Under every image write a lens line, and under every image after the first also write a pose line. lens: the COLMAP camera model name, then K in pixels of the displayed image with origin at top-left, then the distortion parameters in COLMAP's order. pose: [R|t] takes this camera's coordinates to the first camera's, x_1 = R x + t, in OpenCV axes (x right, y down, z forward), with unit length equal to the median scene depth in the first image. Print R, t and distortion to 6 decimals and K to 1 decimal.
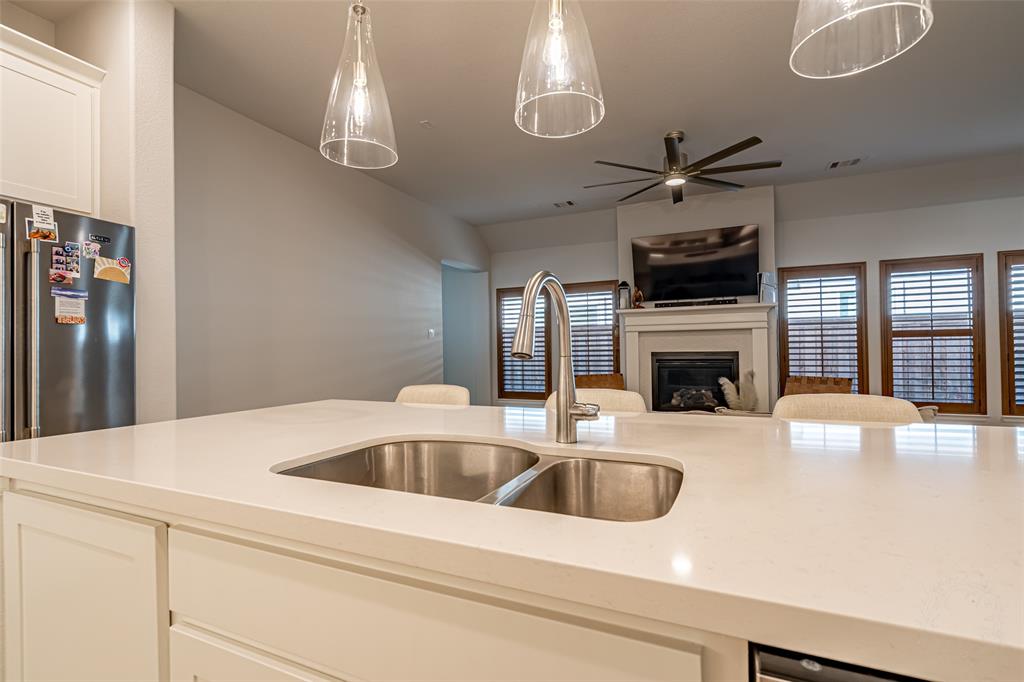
lens RADIAL K [[468.0, 0, 504.5], [0, 468.0, 347.2], [0, 0, 1]] dist [-0.023945, 0.012849]
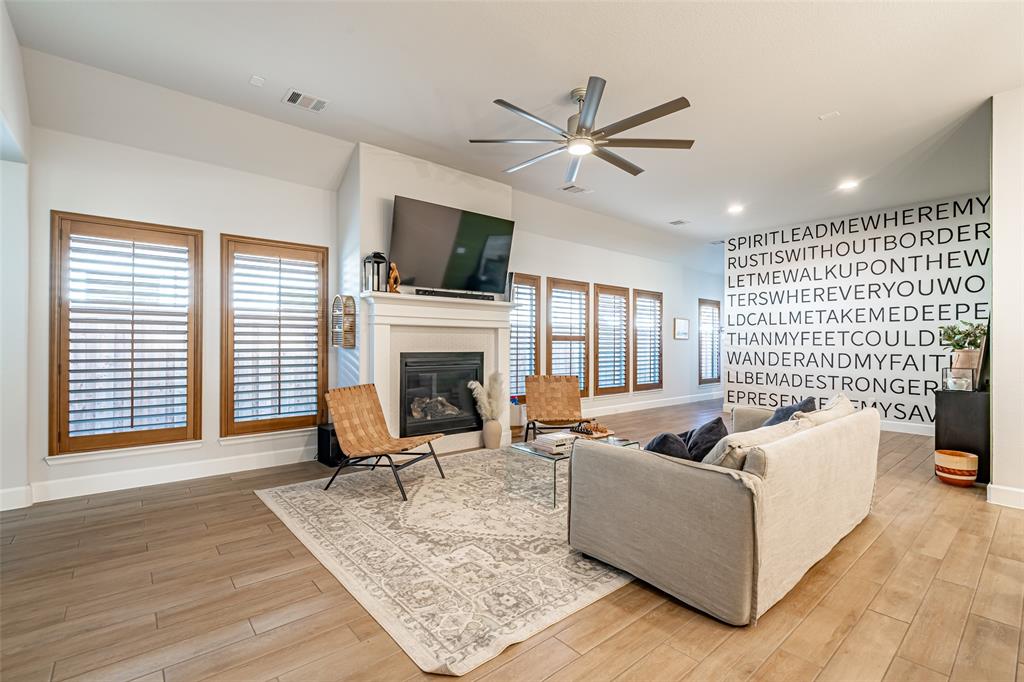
lens RADIAL K [[468.0, 0, 517.7], [0, 468.0, 344.5], [0, 0, 1]] dist [-0.023945, 0.012849]
pose [[0.409026, 0.015966, 0.912383, -0.328875], [-0.012381, 0.999852, -0.011946, 0.004583], [-0.912439, -0.006410, 0.409163, 0.570524]]
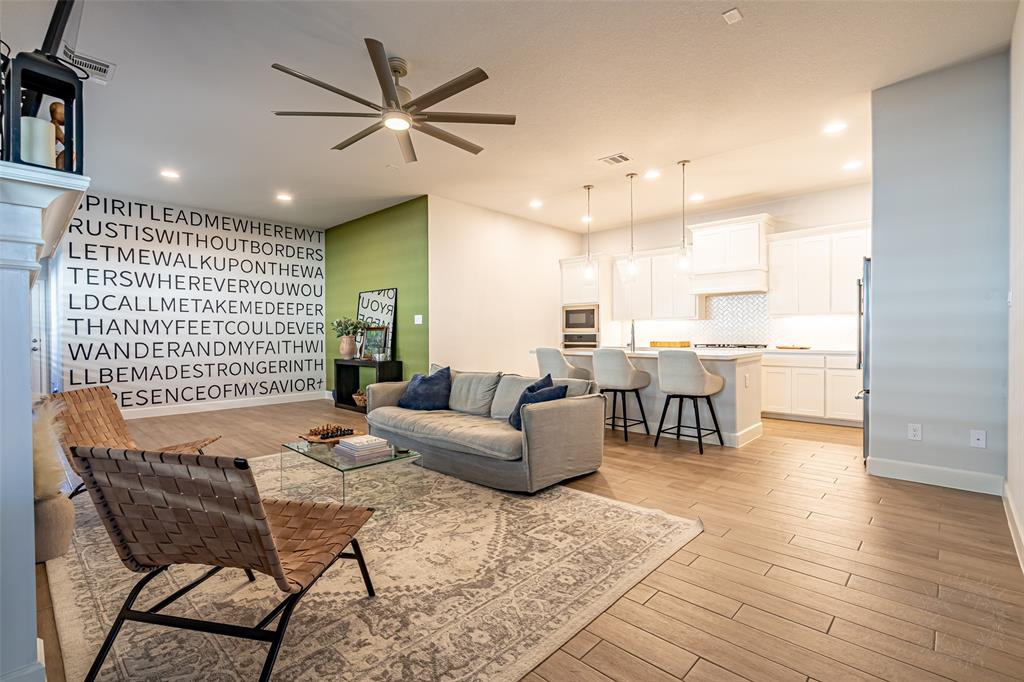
lens RADIAL K [[468.0, 0, 511.3], [0, 468.0, 340.2], [0, 0, 1]] dist [-0.023945, 0.012849]
pose [[-0.950509, 0.015176, 0.310326, -0.040622], [0.017992, 0.999819, 0.006216, 0.005445], [-0.310175, 0.011492, -0.950610, 1.272669]]
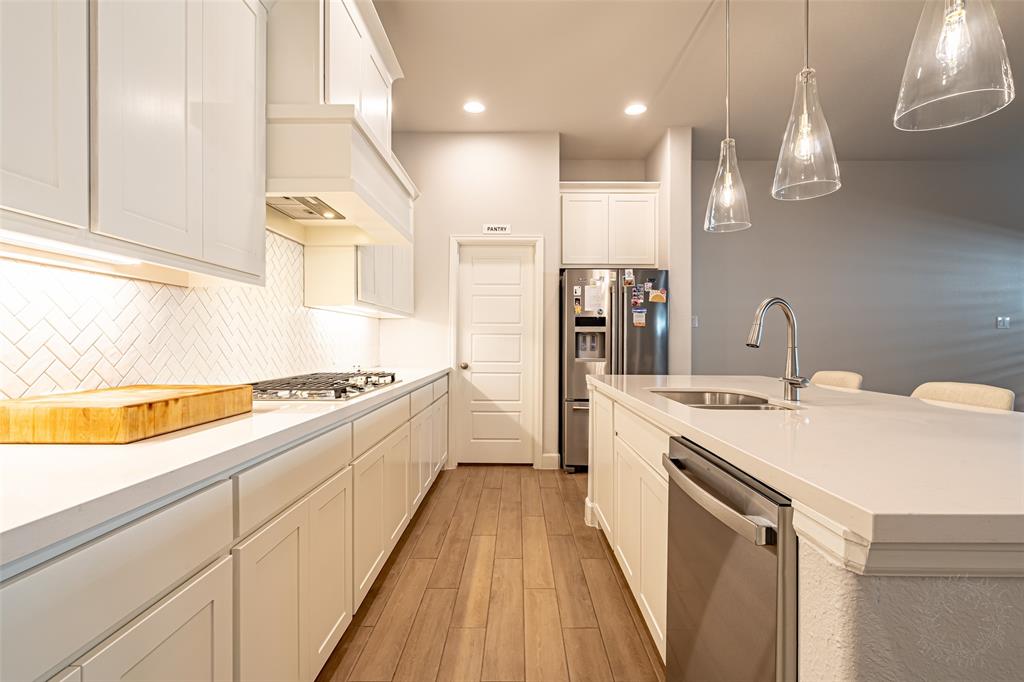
lens RADIAL K [[468.0, 0, 520.5], [0, 468.0, 344.8], [0, 0, 1]] dist [-0.023945, 0.012849]
pose [[0.425241, 0.019632, -0.904867, 0.237465], [-0.003625, 0.999794, 0.019988, -0.003877], [0.905073, -0.005220, 0.425225, -0.108959]]
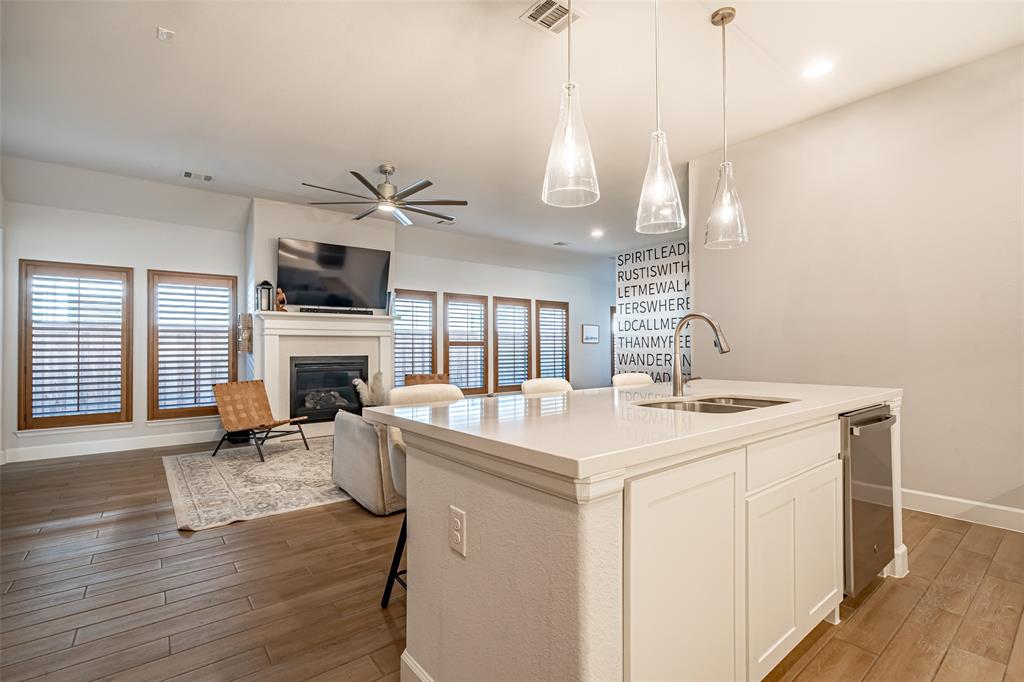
lens RADIAL K [[468.0, 0, 518.4], [0, 468.0, 345.8], [0, 0, 1]] dist [-0.023945, 0.012849]
pose [[0.441595, 0.018454, 0.897025, -0.391525], [-0.002557, 0.999810, -0.019310, 0.006595], [-0.897211, 0.006234, 0.441558, 0.147970]]
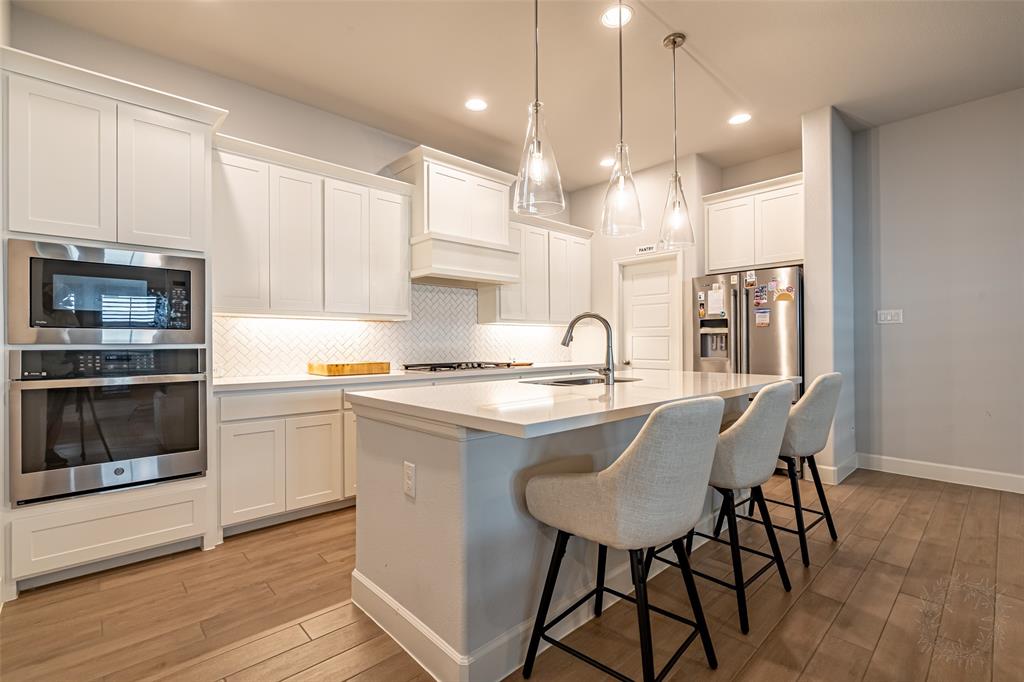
lens RADIAL K [[468.0, 0, 513.5], [0, 468.0, 339.4], [0, 0, 1]] dist [-0.023945, 0.012849]
pose [[-0.377419, 0.007010, -0.926016, 0.479788], [0.014808, 0.999889, 0.001534, -0.005463], [0.925924, -0.013134, -0.377481, 0.288089]]
